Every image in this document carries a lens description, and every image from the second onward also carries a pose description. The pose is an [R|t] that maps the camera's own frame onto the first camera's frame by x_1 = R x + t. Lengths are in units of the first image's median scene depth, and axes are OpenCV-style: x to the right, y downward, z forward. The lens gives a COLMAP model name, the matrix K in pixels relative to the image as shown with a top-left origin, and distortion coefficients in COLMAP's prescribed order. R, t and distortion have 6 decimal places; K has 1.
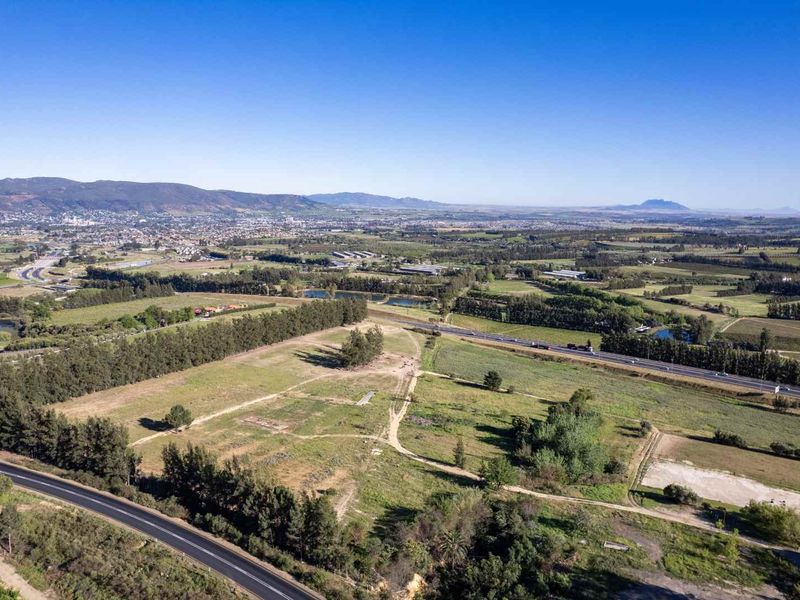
lens RADIAL K [[577.4, 0, 401.4], [0, 577.4, 300.1], [0, 0, 1]] dist [-0.078358, 0.064744]
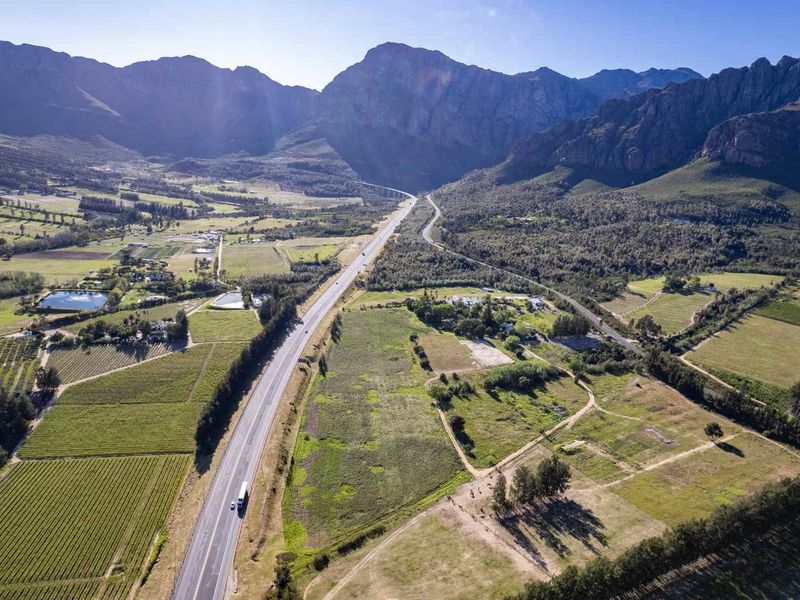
lens RADIAL K [[577.4, 0, 401.4], [0, 577.4, 300.1], [0, 0, 1]] dist [-0.078358, 0.064744]
pose [[-0.779021, -0.226326, 0.584725, -0.492483], [-0.005011, 0.934796, 0.355150, -0.662848], [-0.626978, 0.273739, -0.729360, 2.366686]]
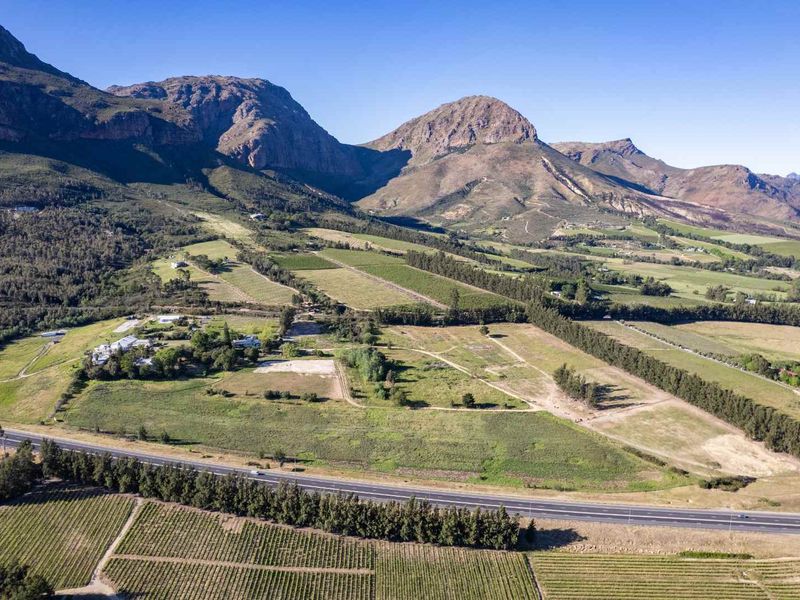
lens RADIAL K [[601.0, 0, 403.1], [0, 601.0, 299.8], [0, 0, 1]] dist [-0.080268, 0.071349]
pose [[-0.735050, 0.102536, -0.670215, 1.508897], [-0.133049, 0.947465, 0.290873, -0.600278], [0.664830, 0.302978, -0.682792, 2.259569]]
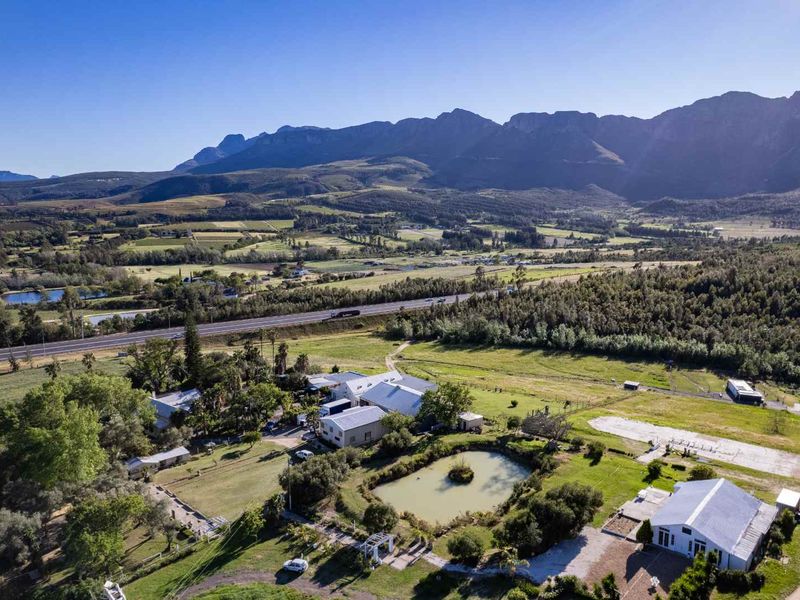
lens RADIAL K [[577.4, 0, 401.4], [0, 577.4, 300.1], [0, 0, 1]] dist [-0.078358, 0.064744]
pose [[0.048526, -0.176502, 0.983103, 0.291733], [0.142424, 0.975428, 0.168094, 0.105927], [-0.988616, 0.131860, 0.072472, 0.130601]]
